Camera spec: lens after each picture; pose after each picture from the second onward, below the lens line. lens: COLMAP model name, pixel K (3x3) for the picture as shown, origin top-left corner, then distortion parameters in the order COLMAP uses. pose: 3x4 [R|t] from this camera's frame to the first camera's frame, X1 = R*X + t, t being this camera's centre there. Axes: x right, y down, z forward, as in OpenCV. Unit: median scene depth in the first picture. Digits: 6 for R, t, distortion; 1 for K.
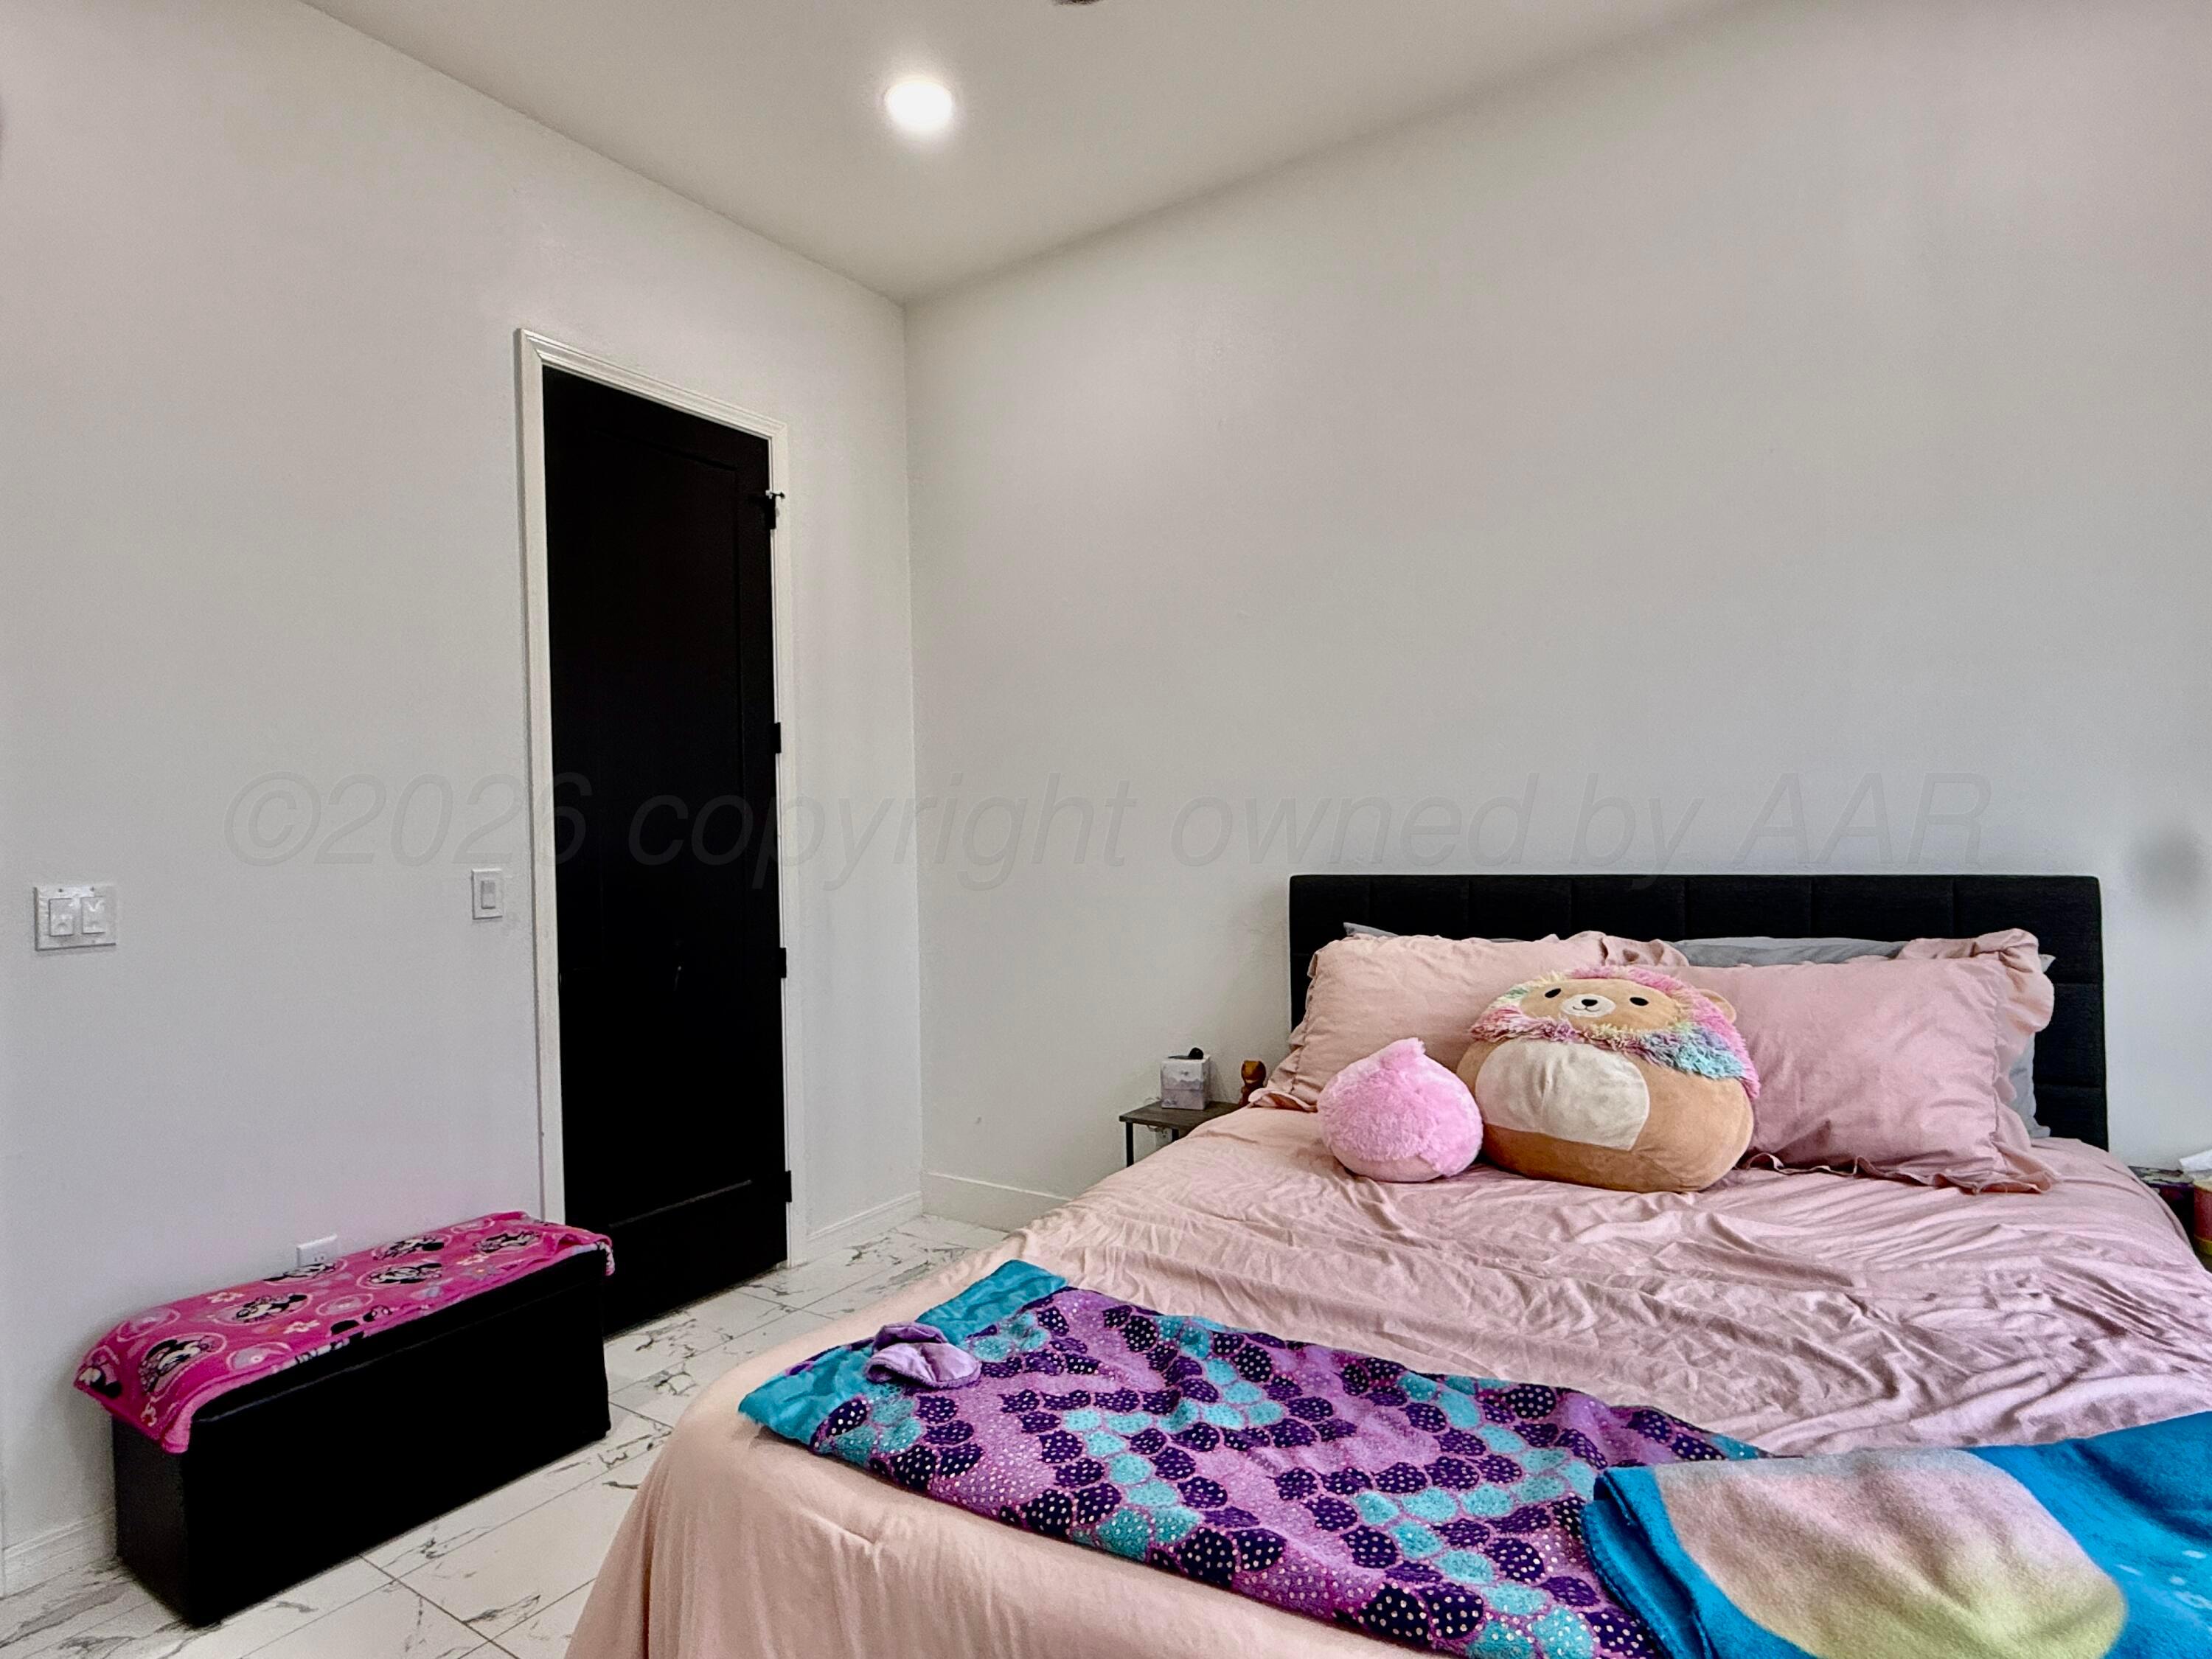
lens RADIAL K [[1181.9, 0, 1106.0], [0, 1181.9, 829.5], [0, 0, 1]] dist [0.000038, 0.000094]
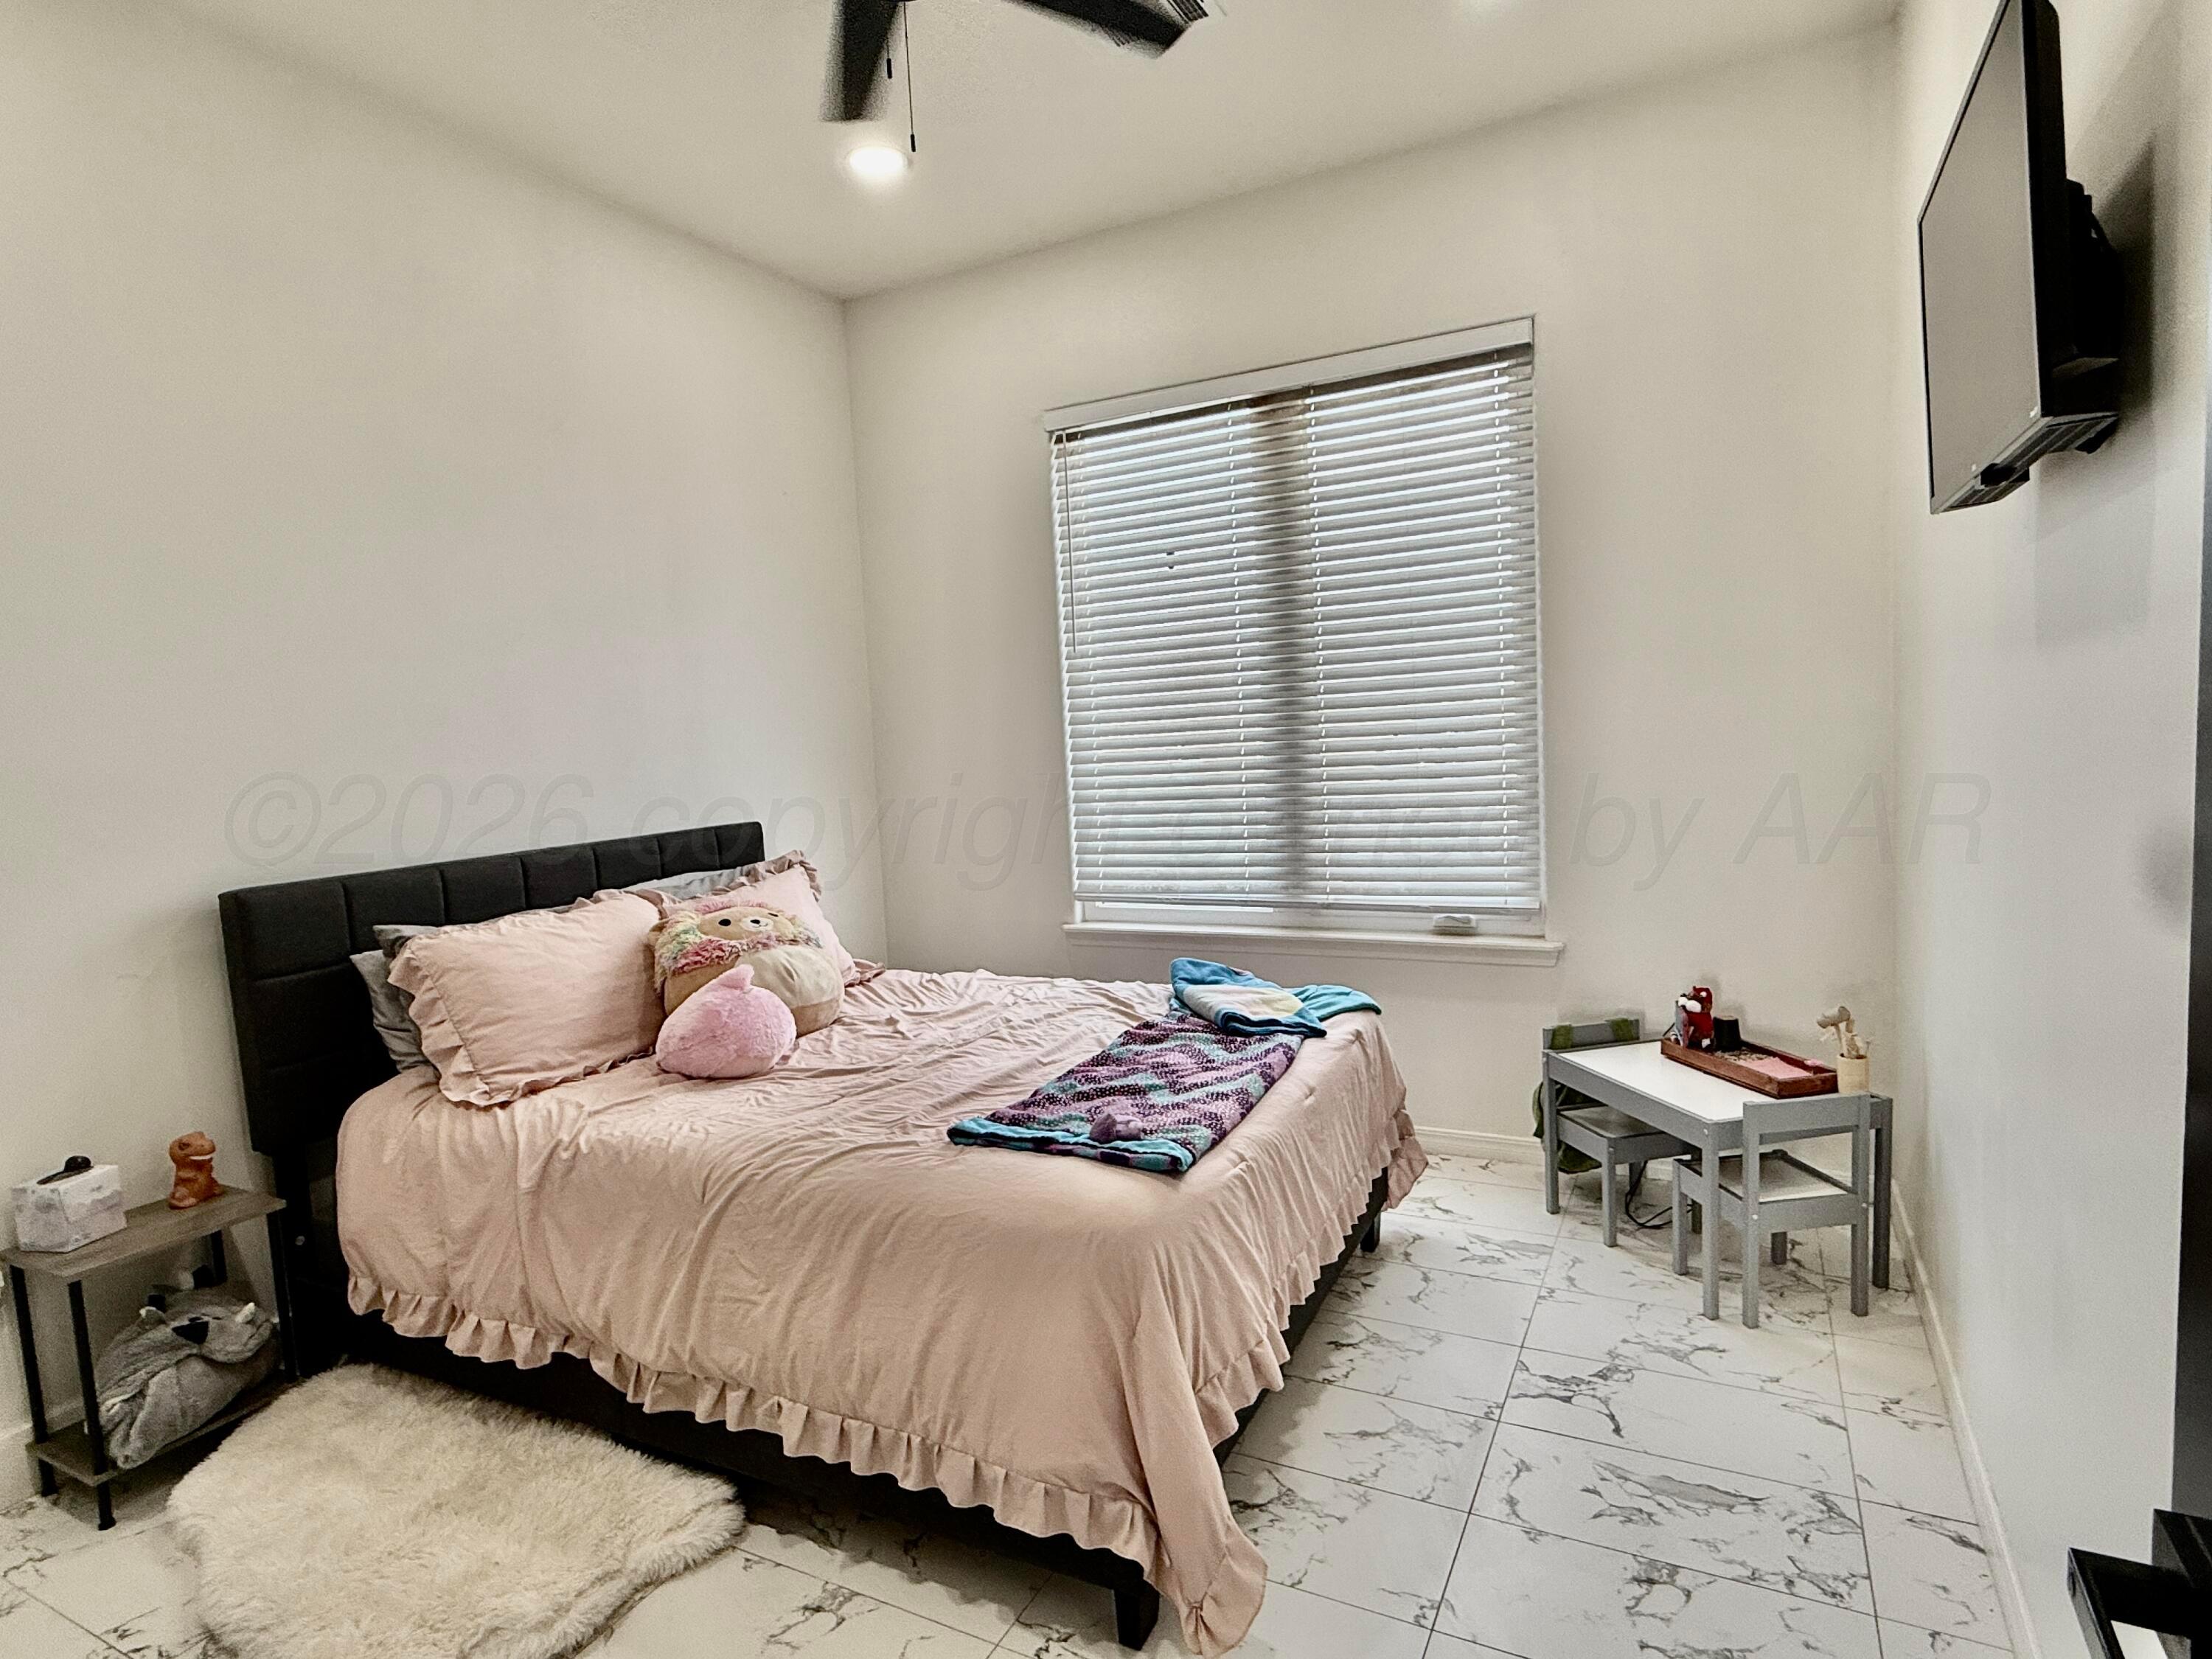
lens RADIAL K [[1188.0, 0, 1106.0], [0, 1188.0, 829.5], [0, 0, 1]] dist [-0.000933, -0.000234]
pose [[-0.104932, -0.047515, 0.993344, -1.851280], [0.055538, 0.997019, 0.053558, -0.026305], [-0.992927, 0.060788, -0.101980, 1.272512]]
